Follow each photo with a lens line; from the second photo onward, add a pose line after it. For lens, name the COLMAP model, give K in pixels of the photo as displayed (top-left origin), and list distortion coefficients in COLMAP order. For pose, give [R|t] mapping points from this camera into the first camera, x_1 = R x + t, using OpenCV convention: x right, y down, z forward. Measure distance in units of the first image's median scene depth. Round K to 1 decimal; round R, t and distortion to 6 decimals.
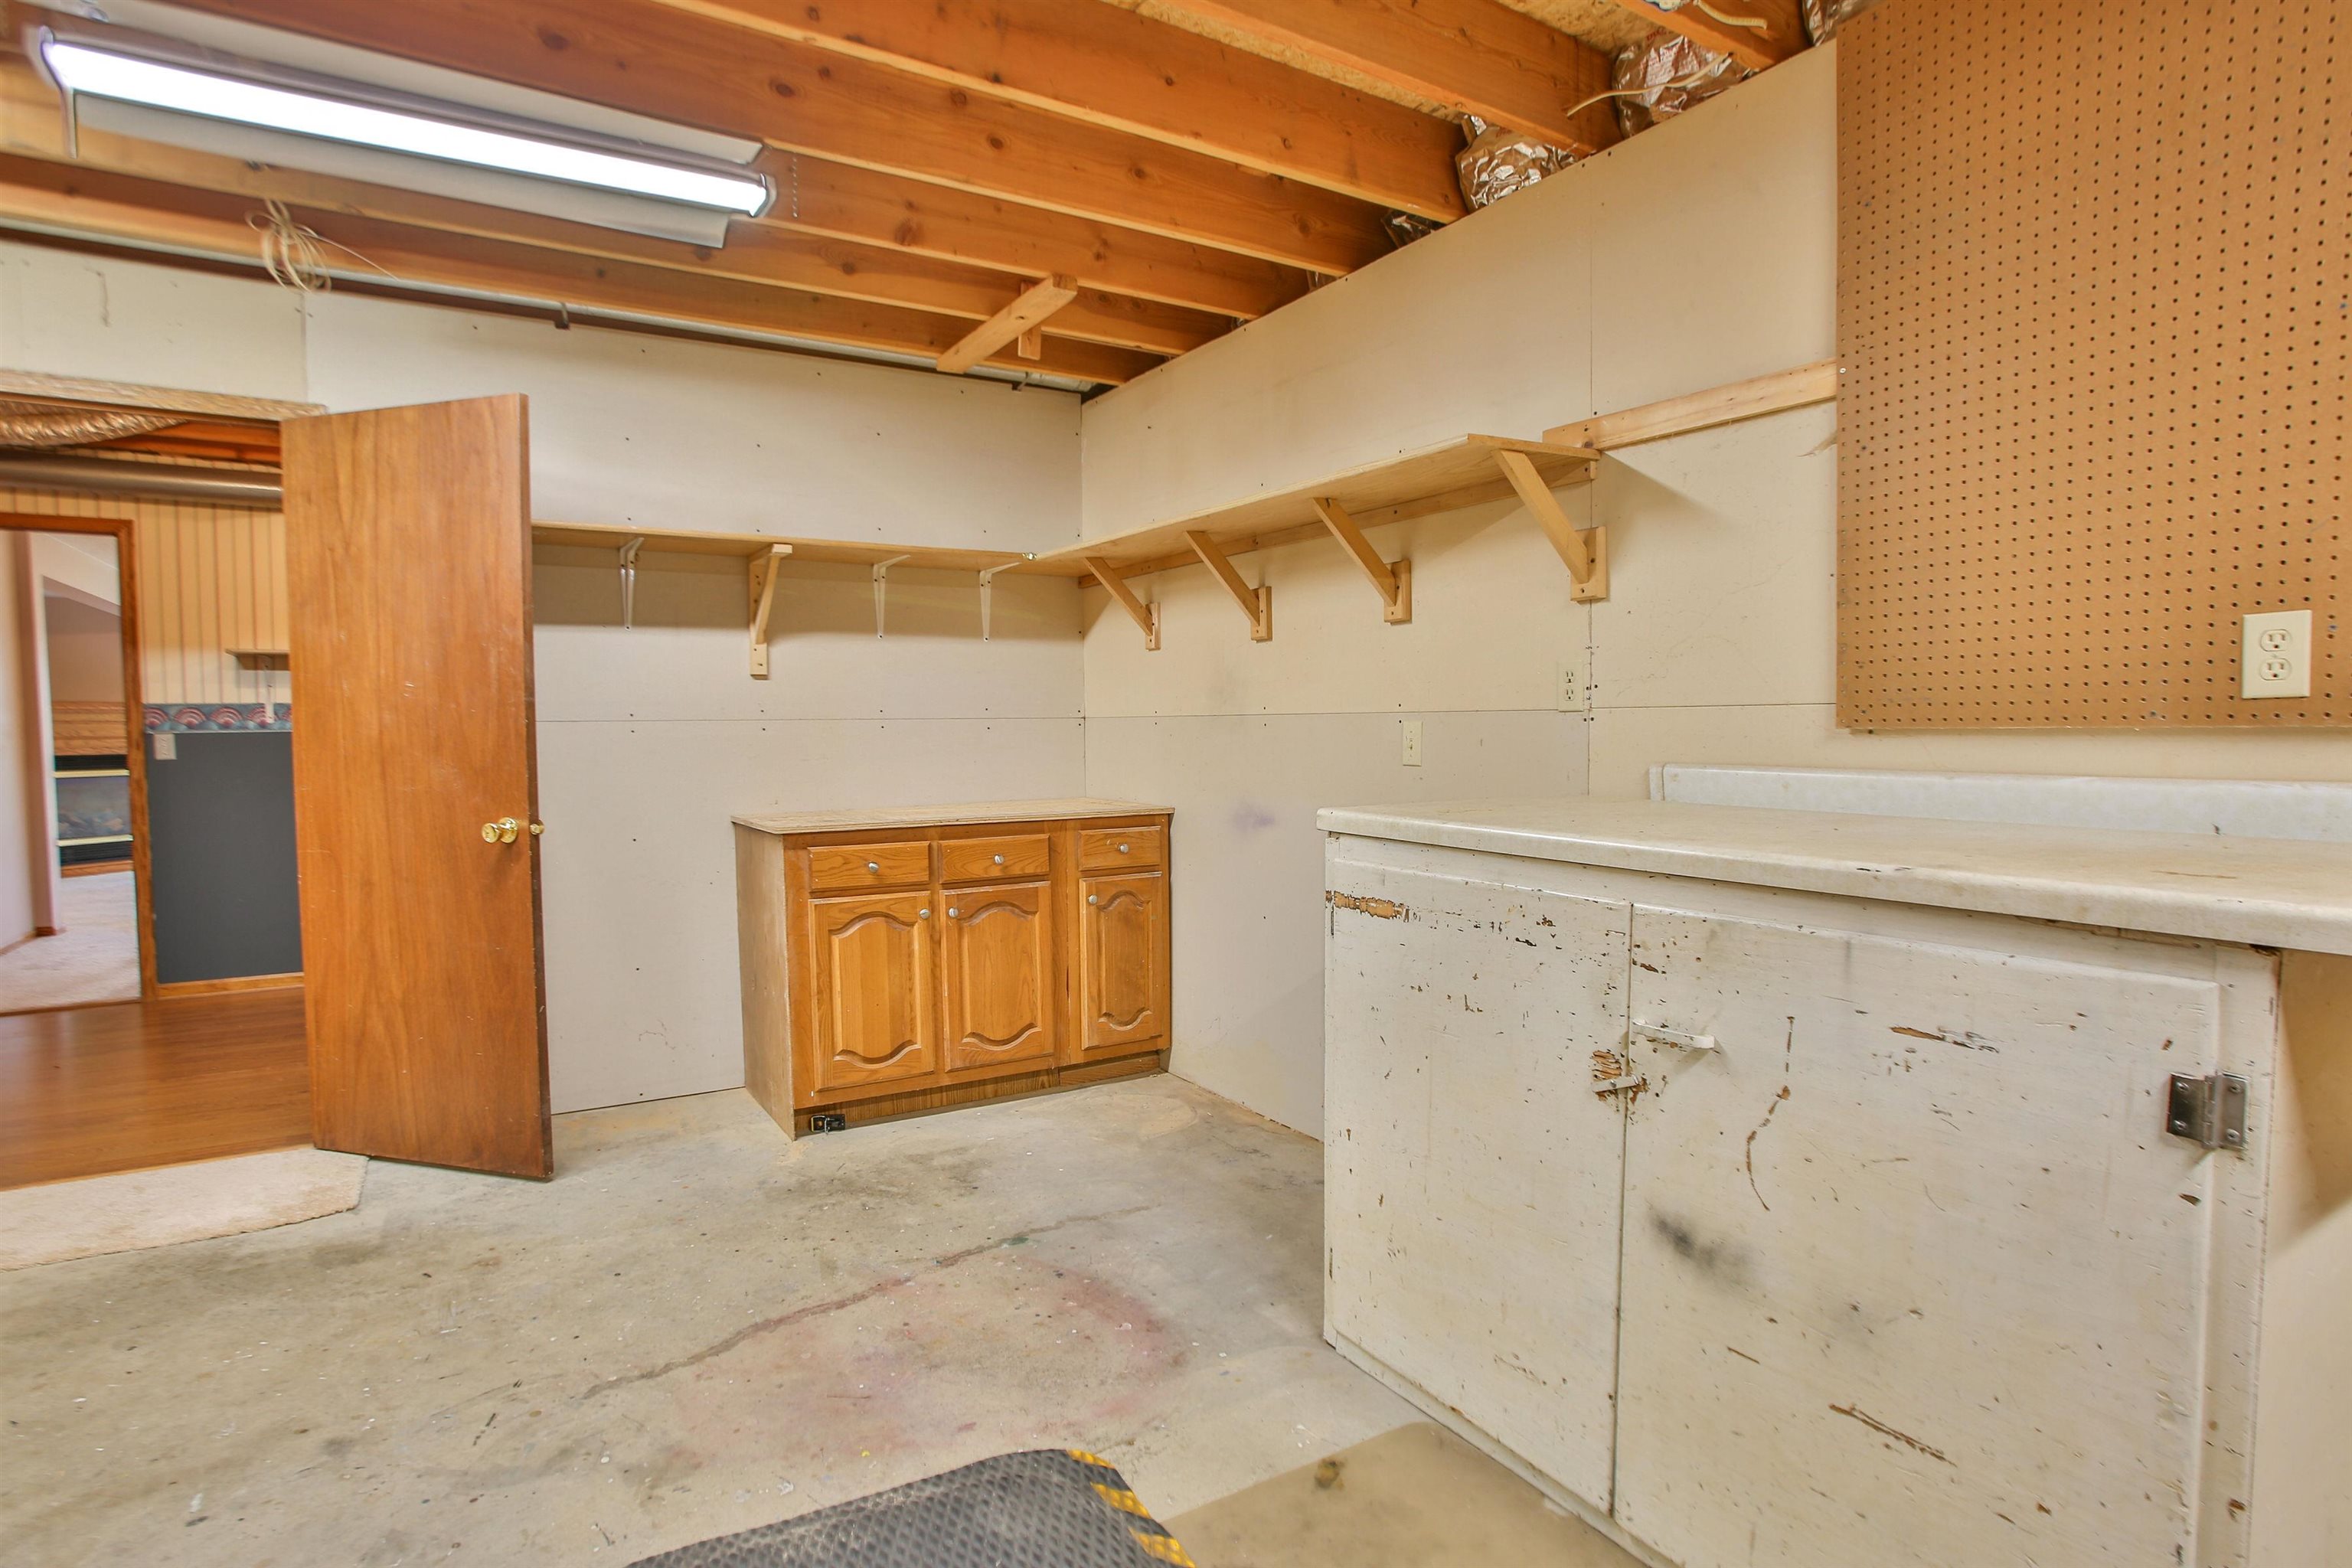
lens RADIAL K [[1203.6, 0, 1166.6], [0, 1203.6, 783.7], [0, 0, 1]] dist [-0.062549, 0.028302]
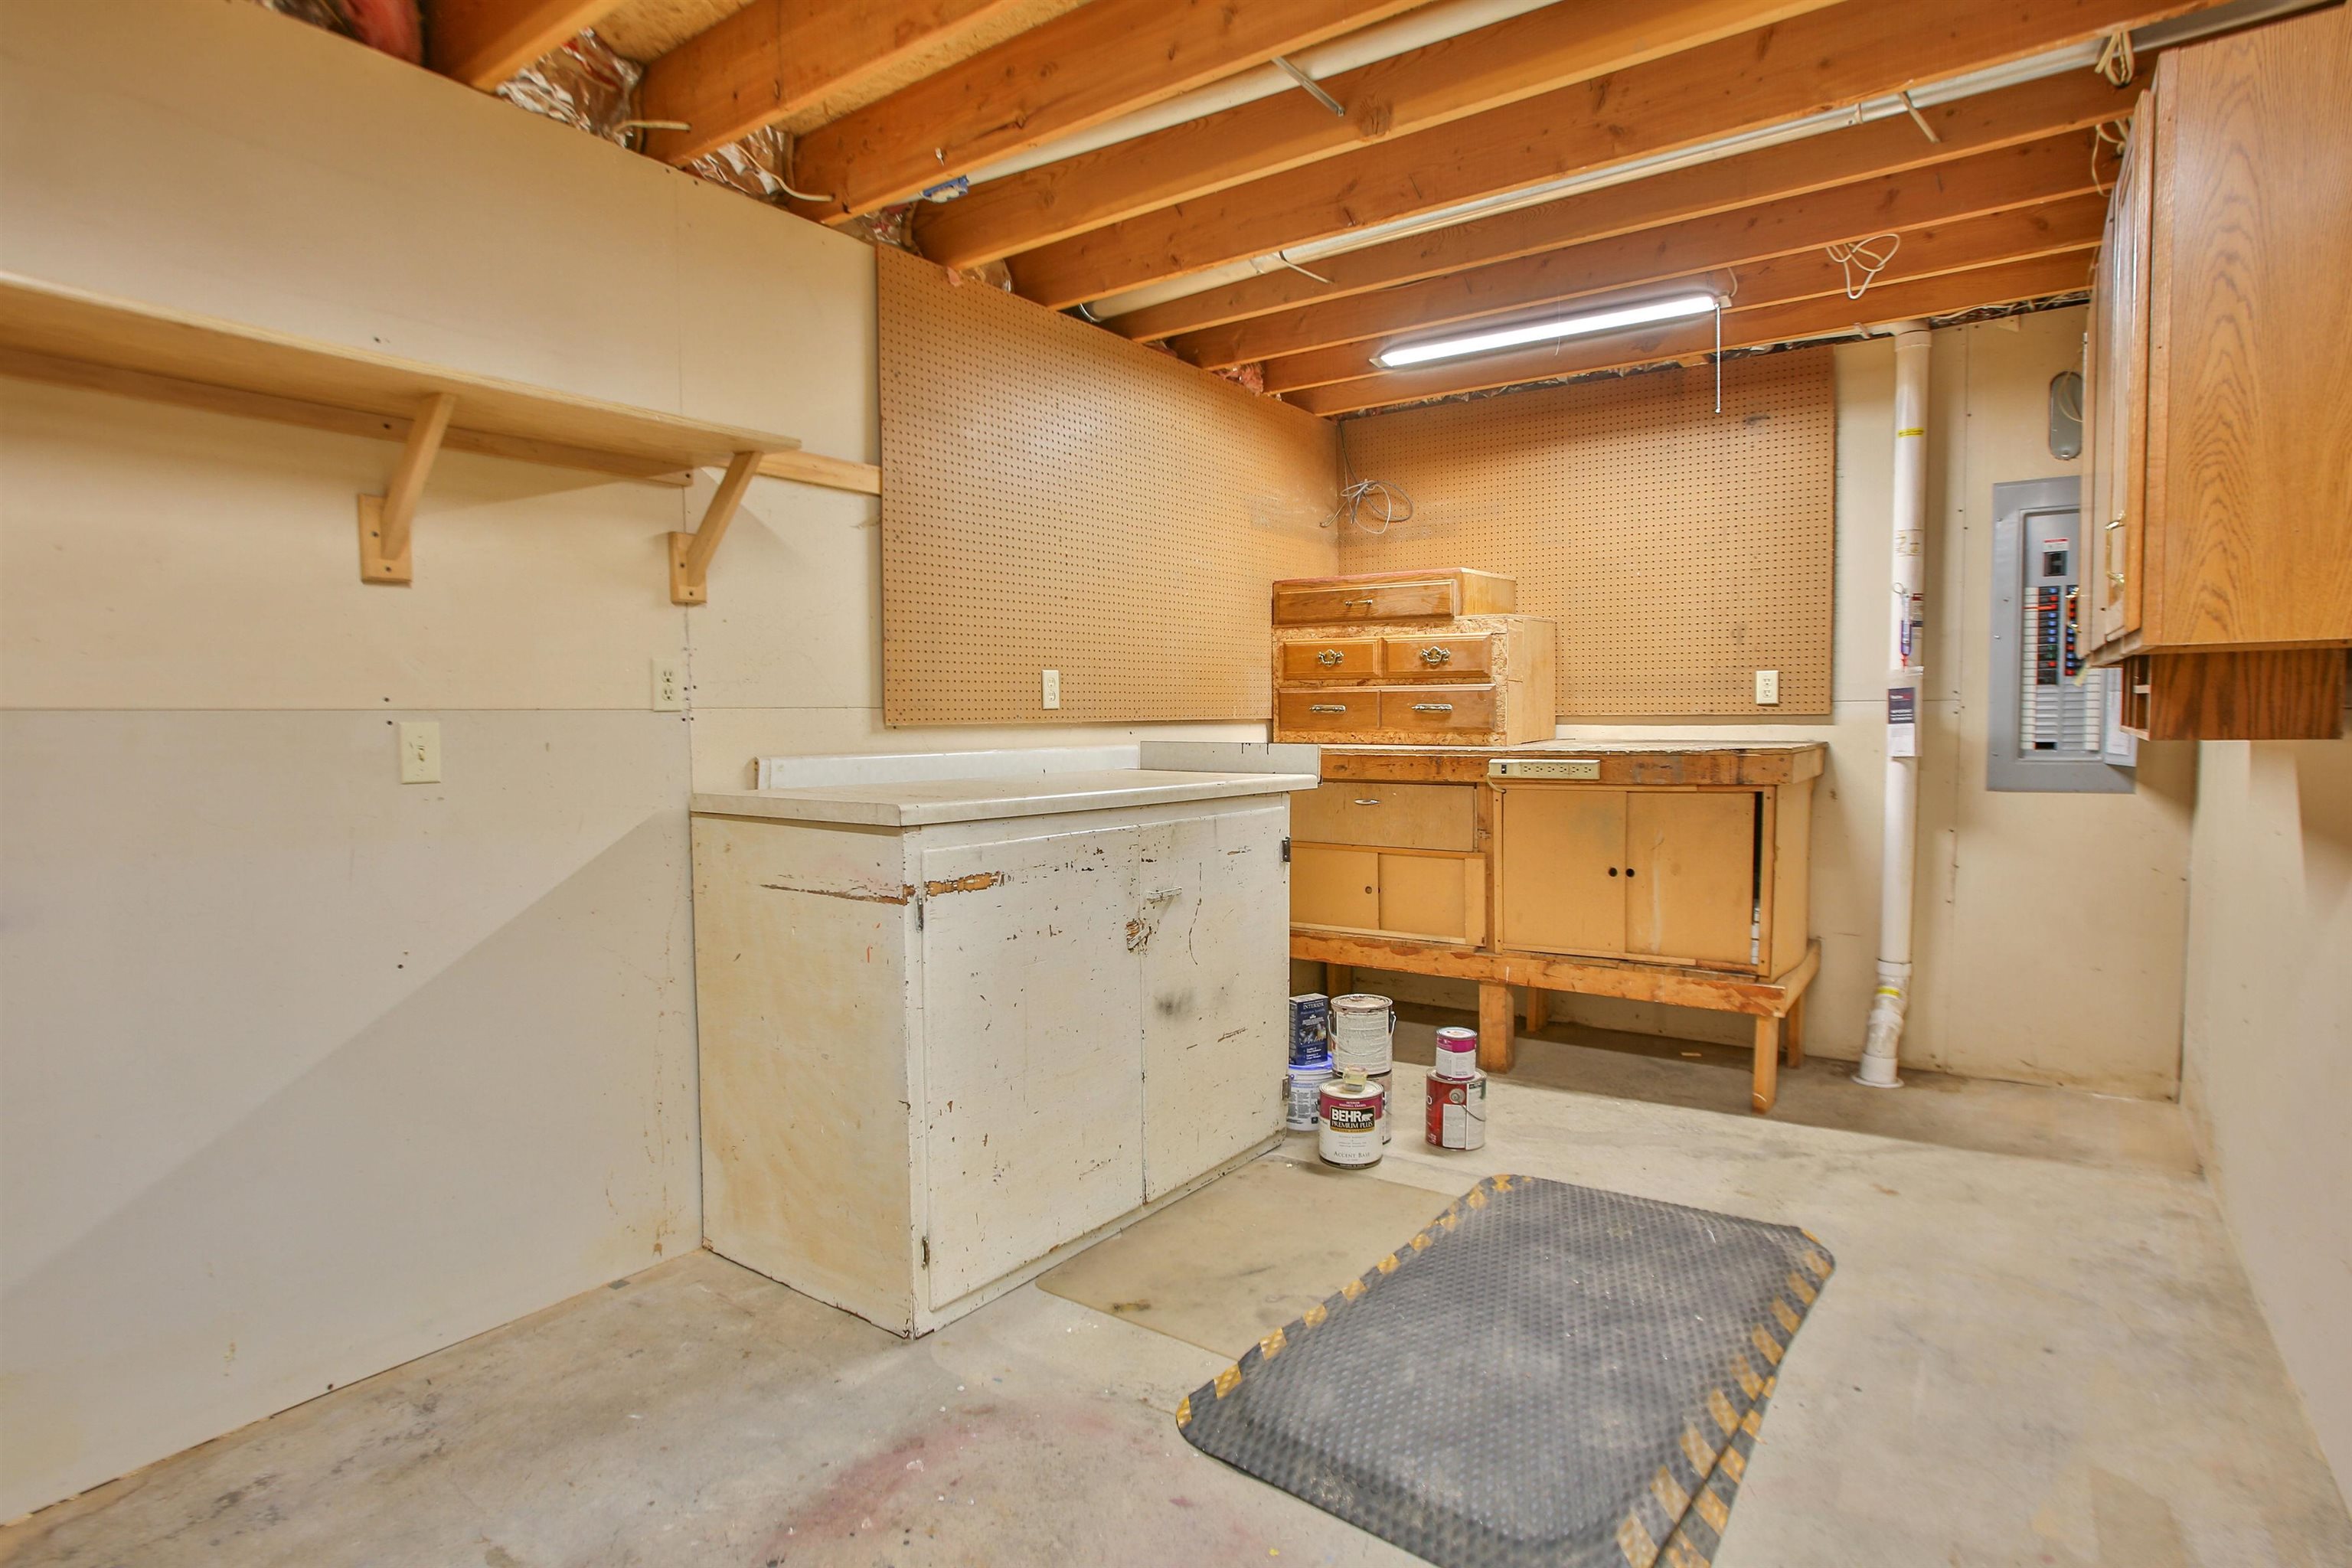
lens RADIAL K [[1203.6, 0, 1166.6], [0, 1203.6, 783.7], [0, 0, 1]] dist [-0.062549, 0.028302]
pose [[-0.378561, -0.038083, 0.924793, -0.955523], [0.057893, 0.996223, 0.064723, -0.052585], [-0.923764, 0.078040, -0.374926, 1.288086]]
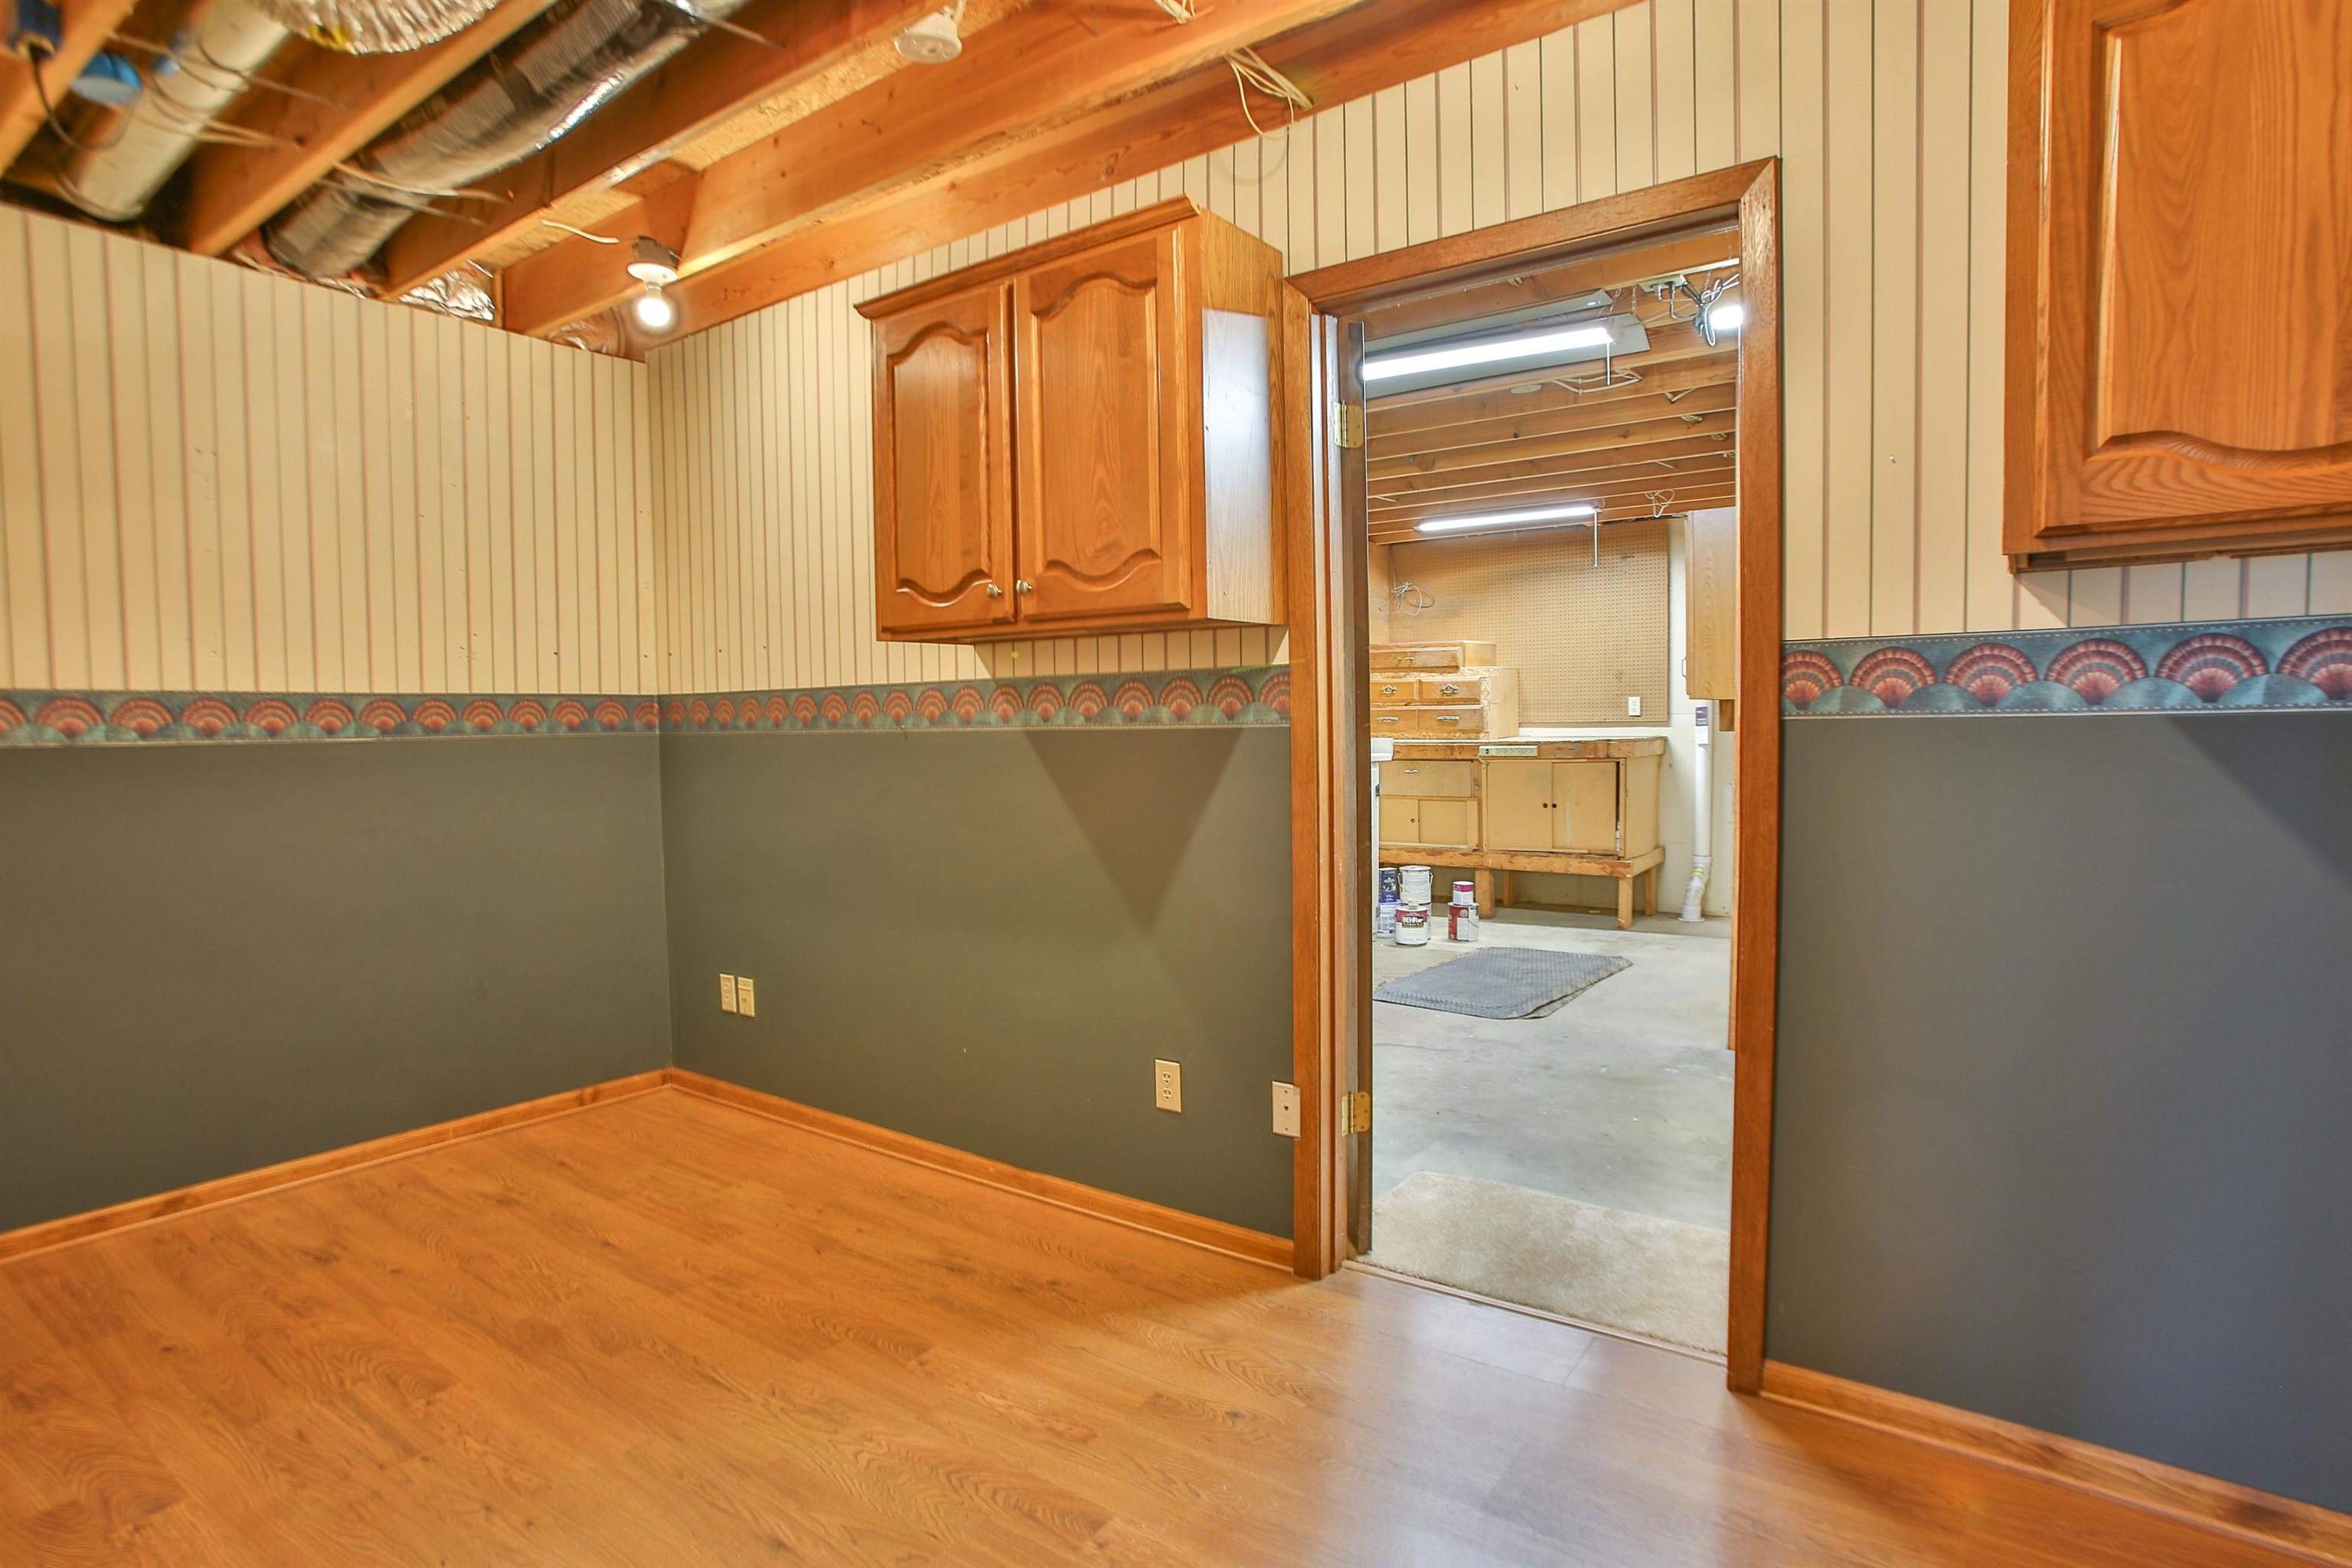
lens RADIAL K [[1203.6, 0, 1166.6], [0, 1203.6, 783.7], [0, 0, 1]] dist [-0.062549, 0.028302]
pose [[-0.380624, -0.032291, 0.924166, -2.297534], [0.061093, 0.996329, 0.059974, -0.096415], [-0.922710, 0.079288, -0.377254, 2.285022]]
